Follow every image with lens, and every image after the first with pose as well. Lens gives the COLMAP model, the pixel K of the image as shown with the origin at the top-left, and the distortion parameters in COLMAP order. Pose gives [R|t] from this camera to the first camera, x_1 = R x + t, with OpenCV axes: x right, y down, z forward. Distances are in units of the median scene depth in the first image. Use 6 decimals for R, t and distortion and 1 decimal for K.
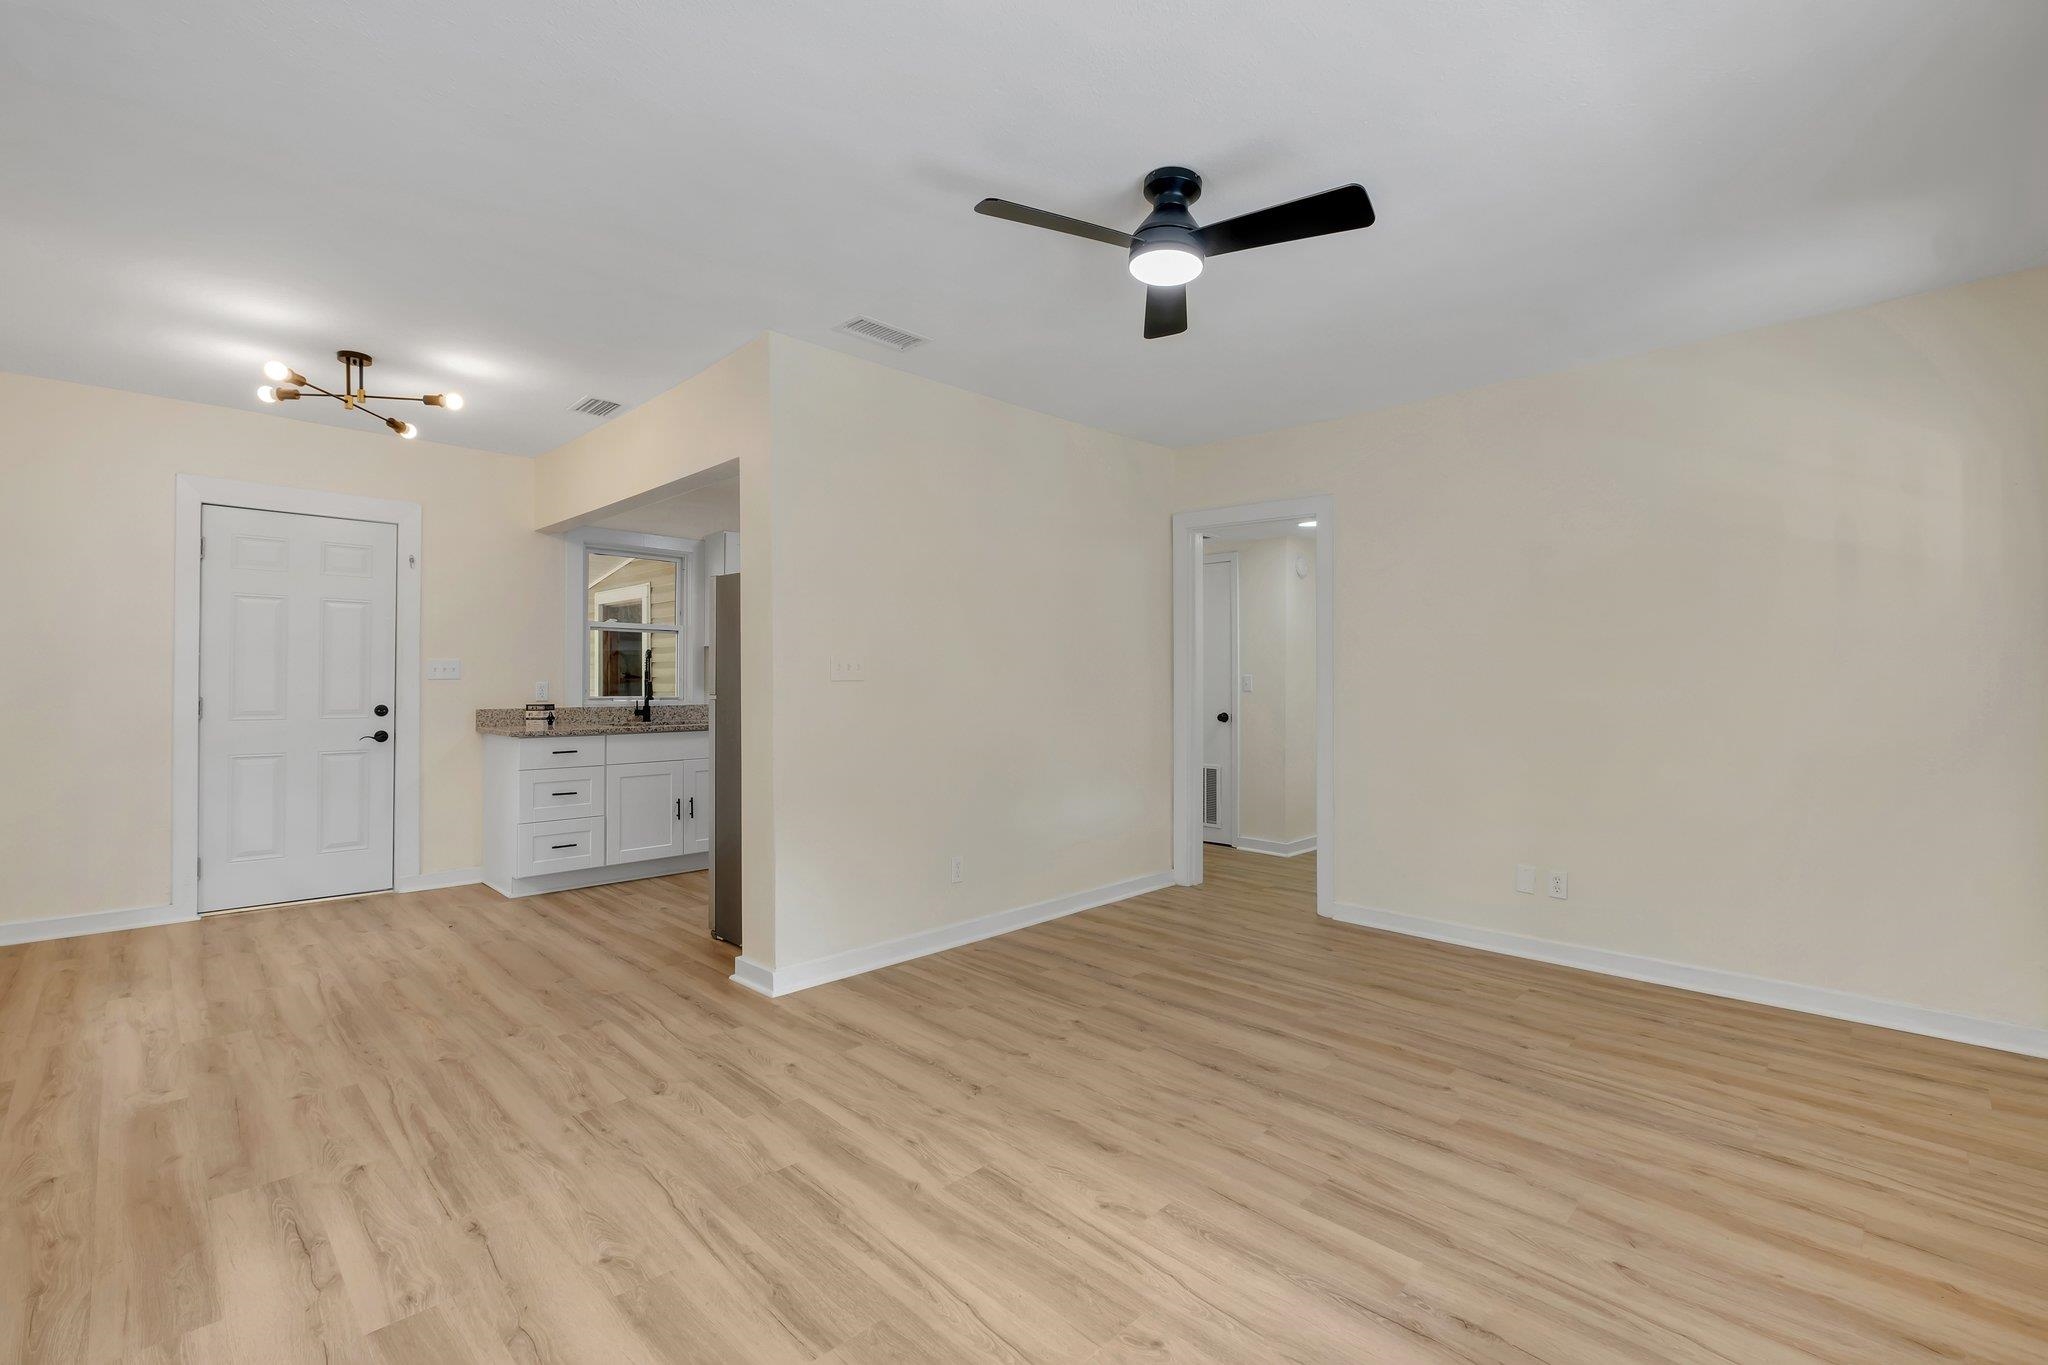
lens RADIAL K [[892.0, 0, 1020.4], [0, 892.0, 668.9], [0, 0, 1]] dist [-0.004302, -0.000489]
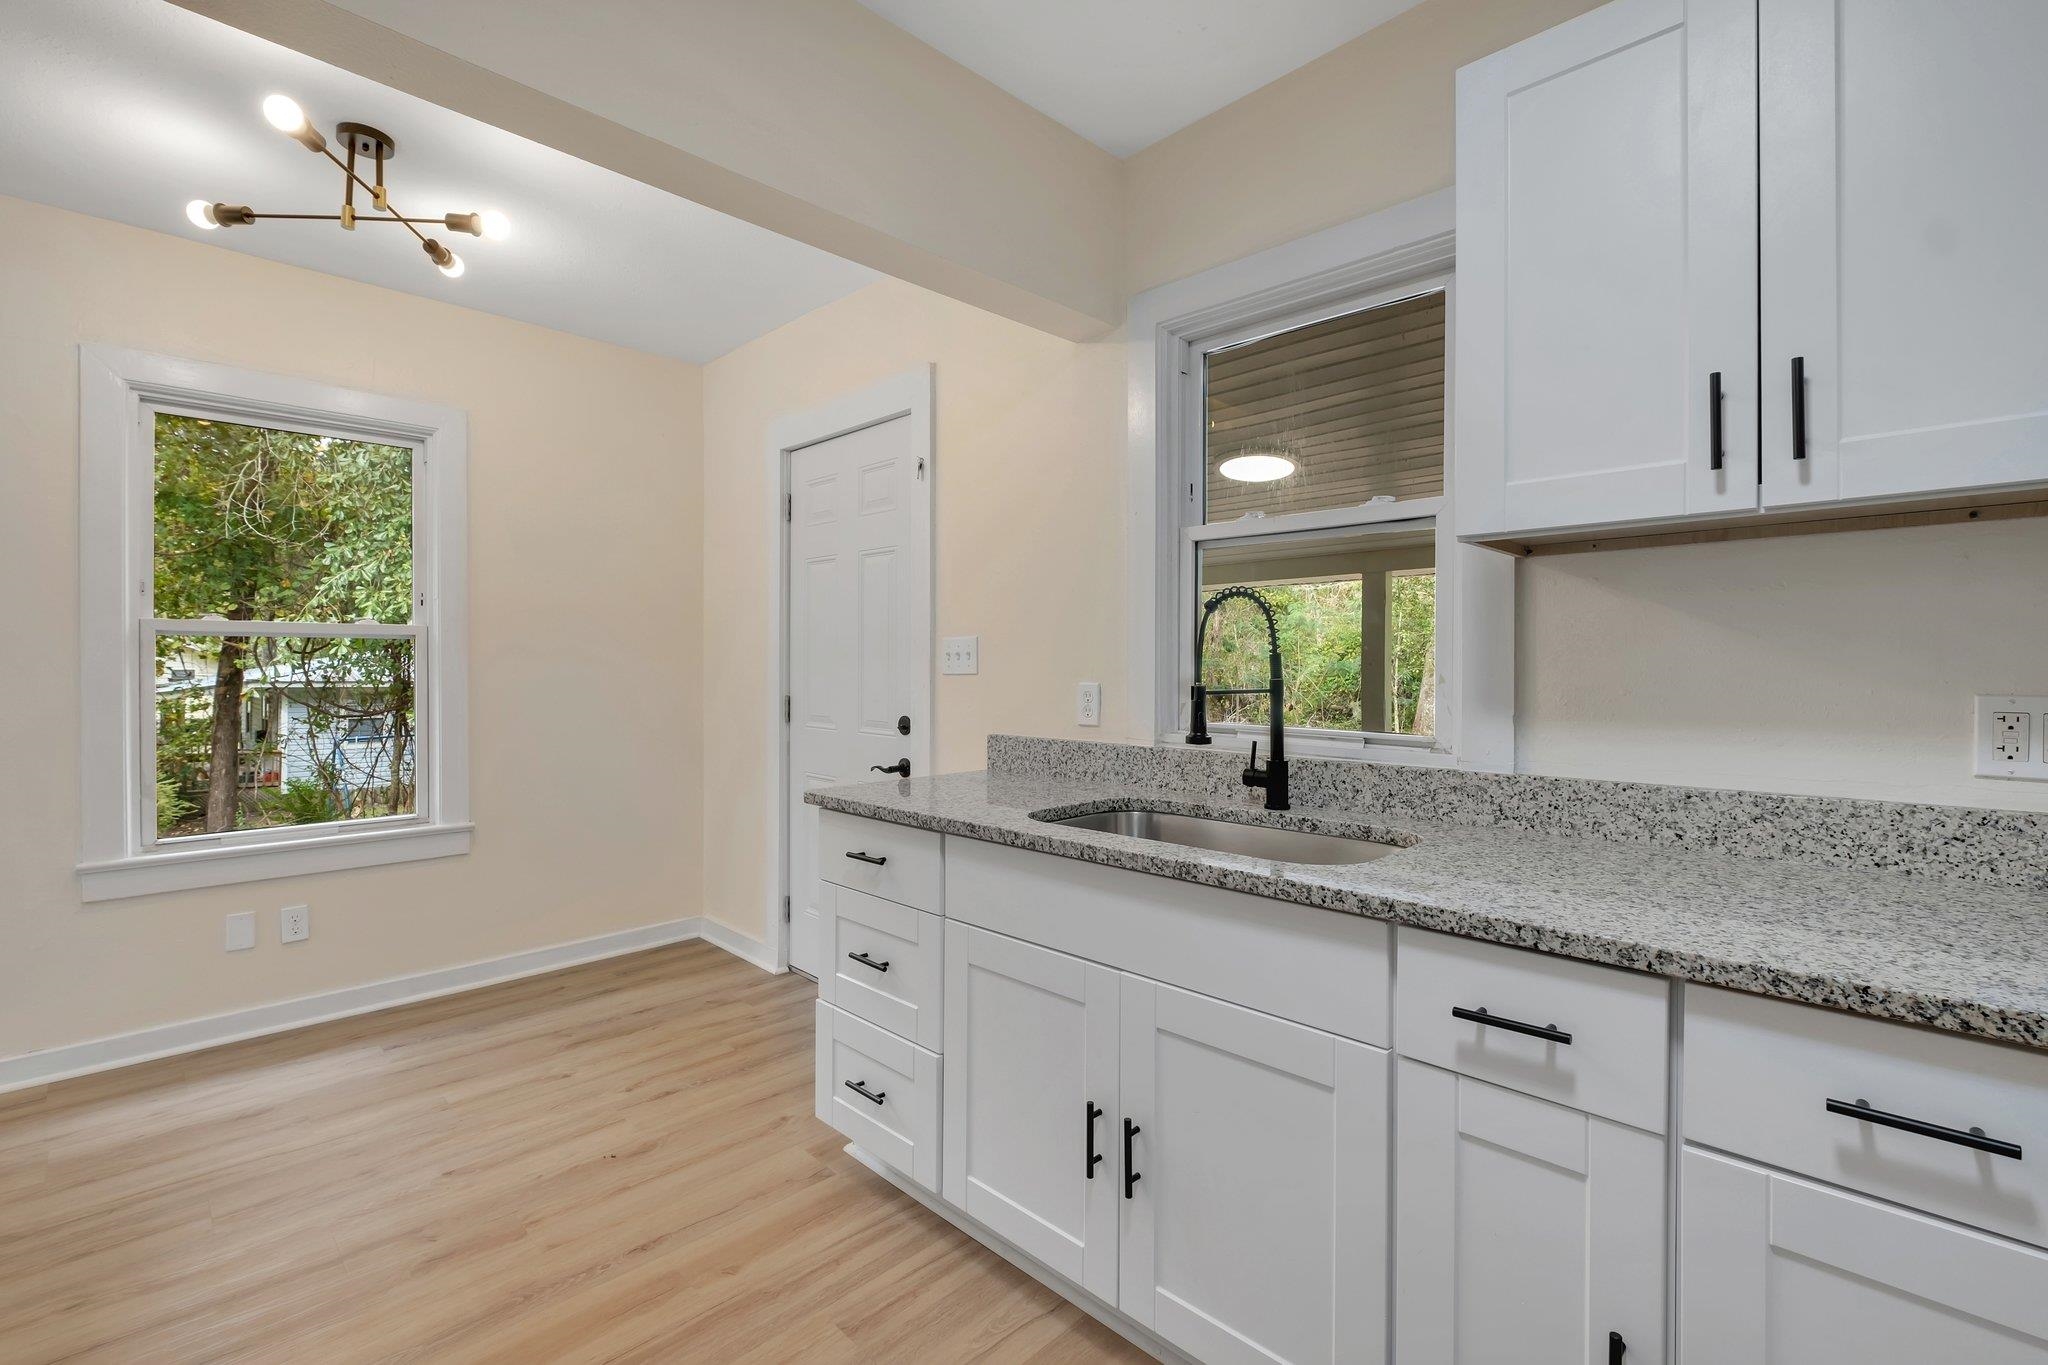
lens RADIAL K [[892.0, 0, 1020.4], [0, 892.0, 668.9], [0, 0, 1]] dist [-0.004302, -0.000489]
pose [[0.004782, -0.002020, -0.999987, -0.159554], [0.003240, 0.999993, -0.002004, 0.014207], [0.999983, -0.003230, 0.004789, 1.534580]]
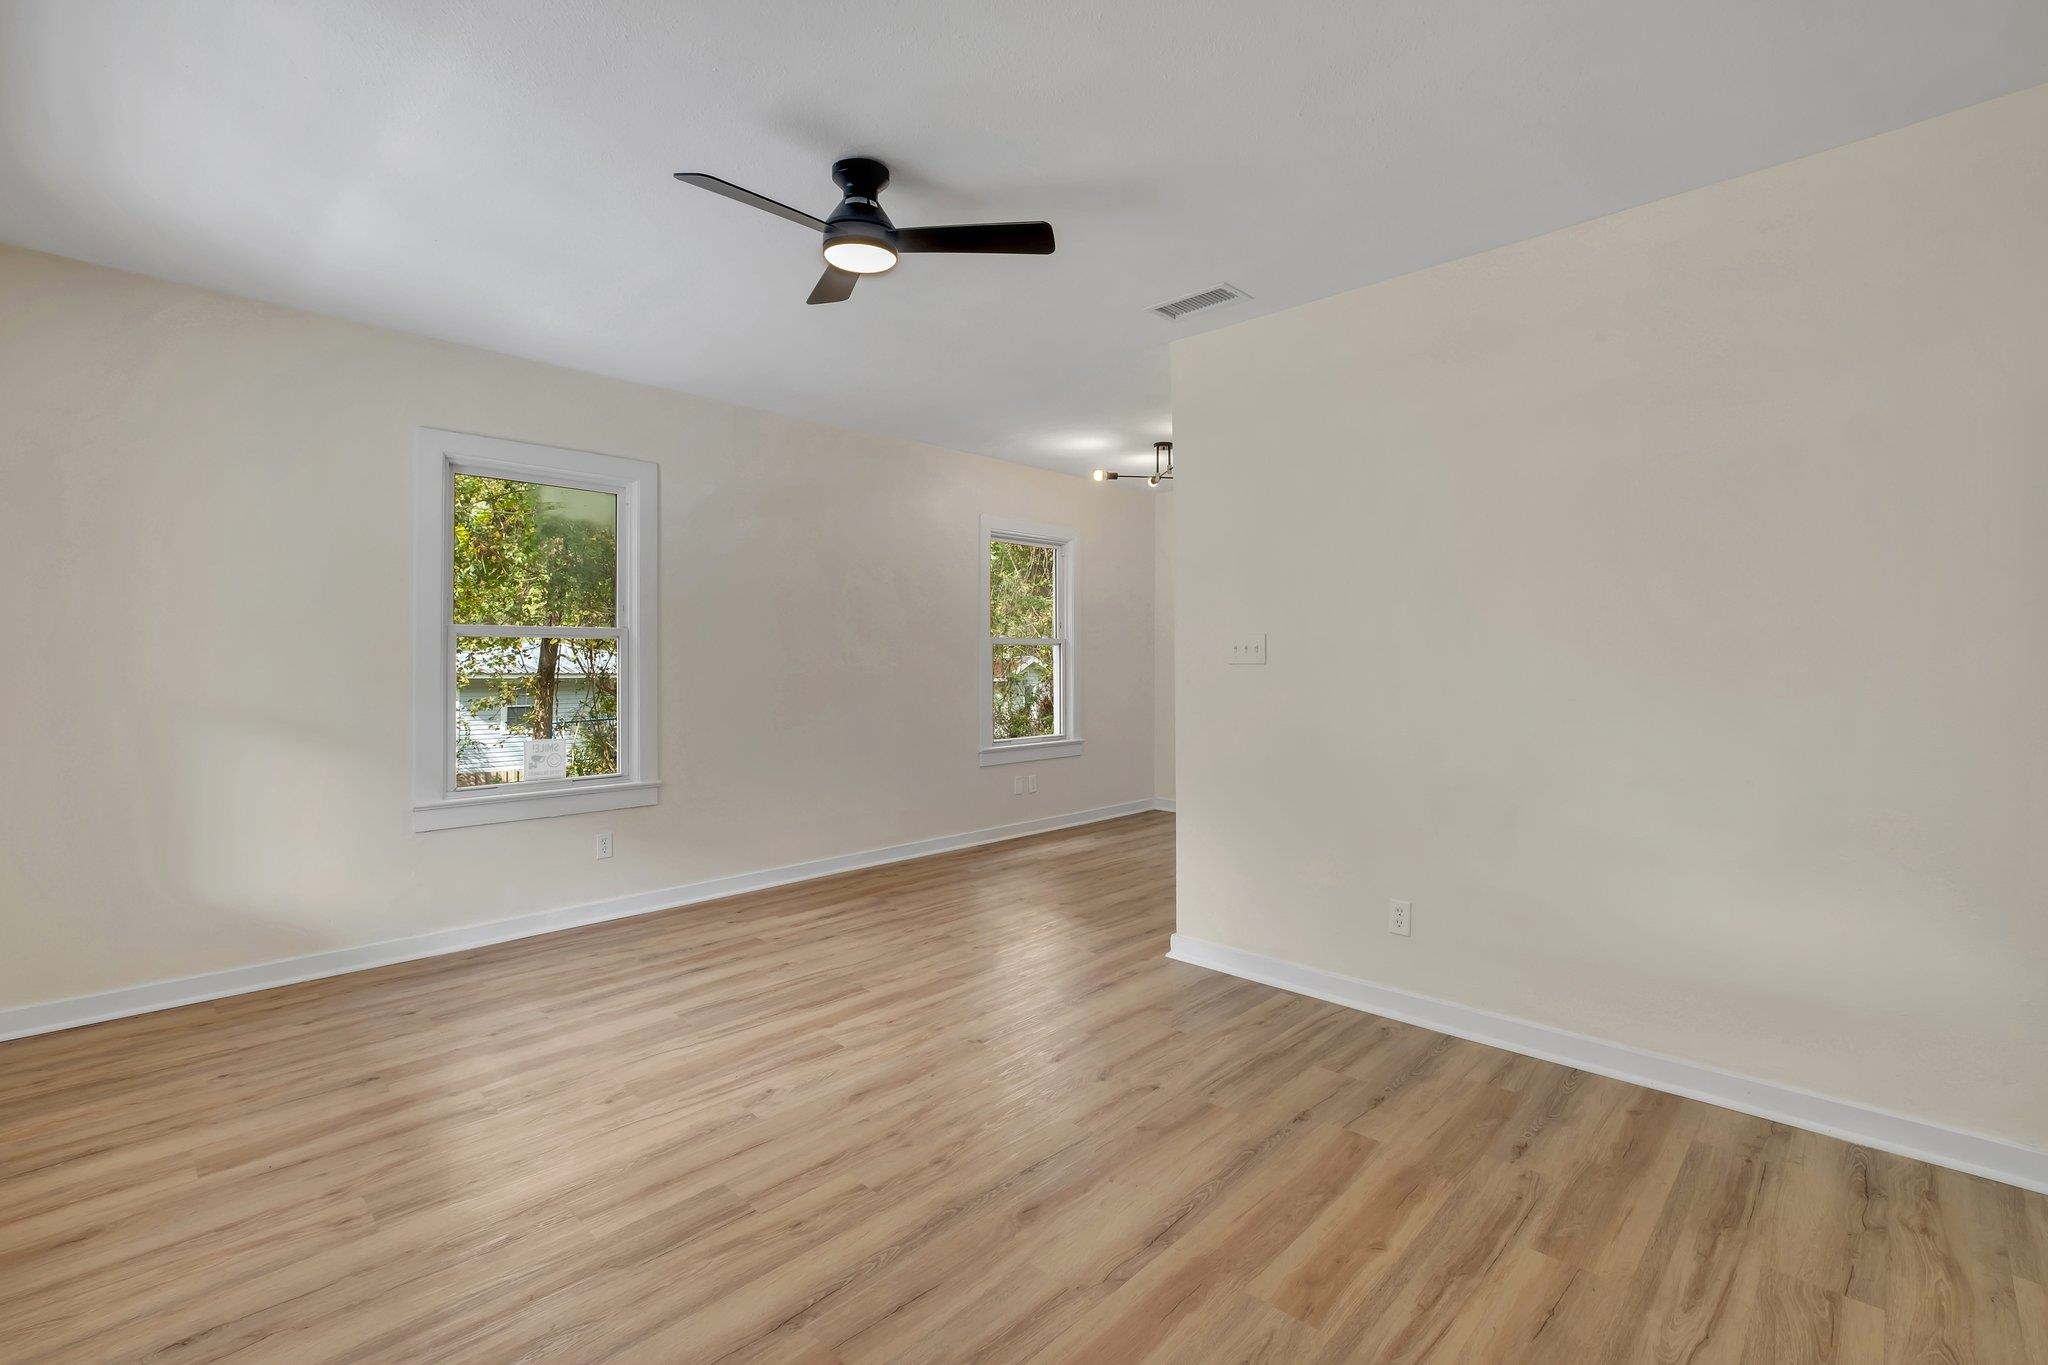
lens RADIAL K [[920.7, 0, 1016.9], [0, 920.7, 640.1], [0, 0, 1]] dist [-0.000960, -0.000806]
pose [[0.005945, -0.024821, -0.999674, 0.814637], [0.008844, 0.999654, -0.024768, 0.014653], [0.999943, -0.008694, 0.006163, 0.797417]]
